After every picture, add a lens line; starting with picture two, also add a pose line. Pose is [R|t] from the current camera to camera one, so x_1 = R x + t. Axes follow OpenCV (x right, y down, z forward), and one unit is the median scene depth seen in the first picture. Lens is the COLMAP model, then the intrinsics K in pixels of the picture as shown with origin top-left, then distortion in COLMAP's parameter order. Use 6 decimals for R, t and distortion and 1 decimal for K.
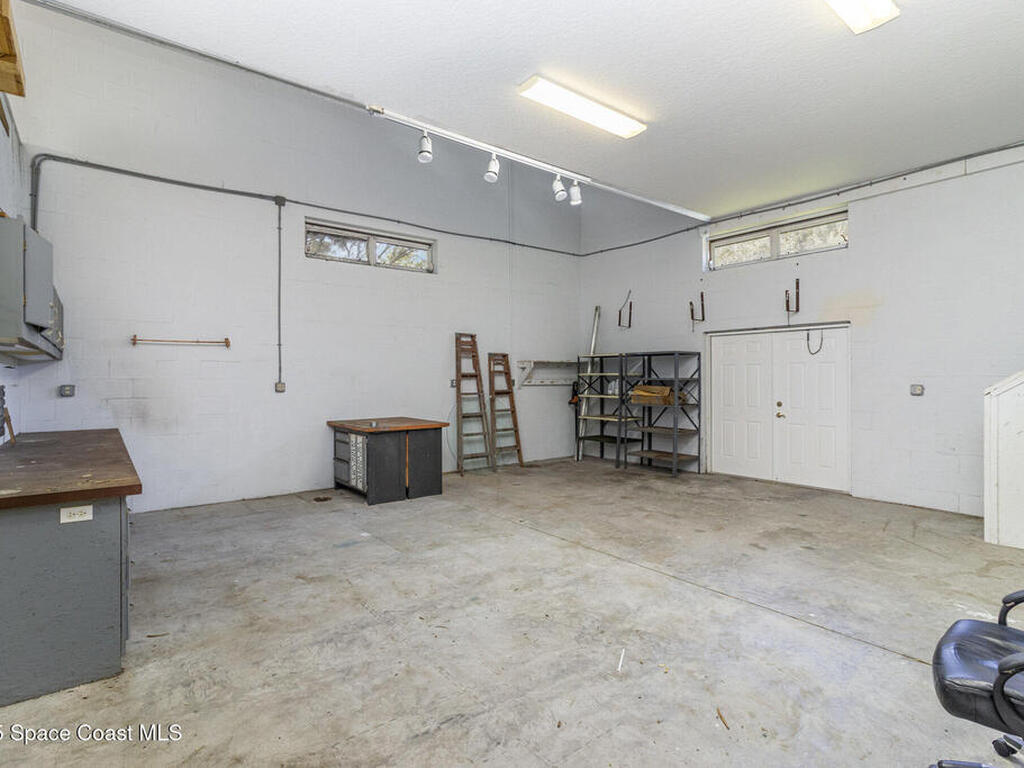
lens RADIAL K [[531.8, 0, 514.1], [0, 531.8, 380.8], [0, 0, 1]] dist [0.000474, 0.000245]
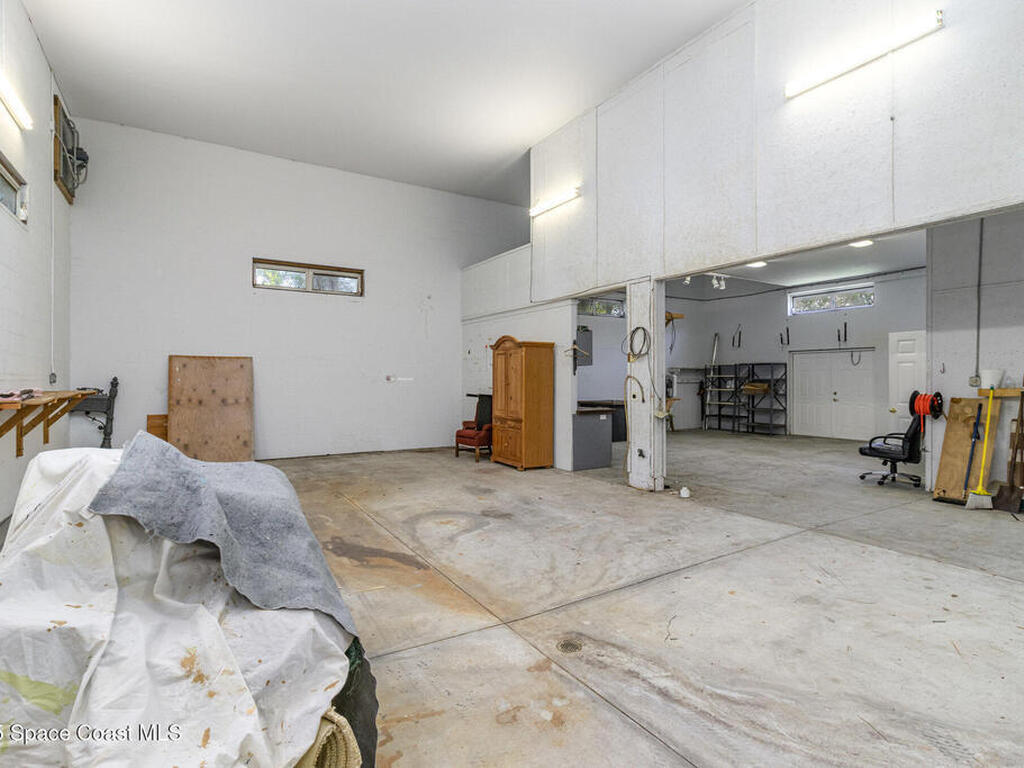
lens RADIAL K [[531.8, 0, 509.5], [0, 531.8, 382.6], [0, 0, 1]] dist [0.000474, 0.000245]
pose [[0.993387, 0.002572, -0.114781, -0.309150], [-0.002484, 0.999997, 0.000910, 0.007807], [0.114783, -0.000619, 0.993390, -0.731028]]
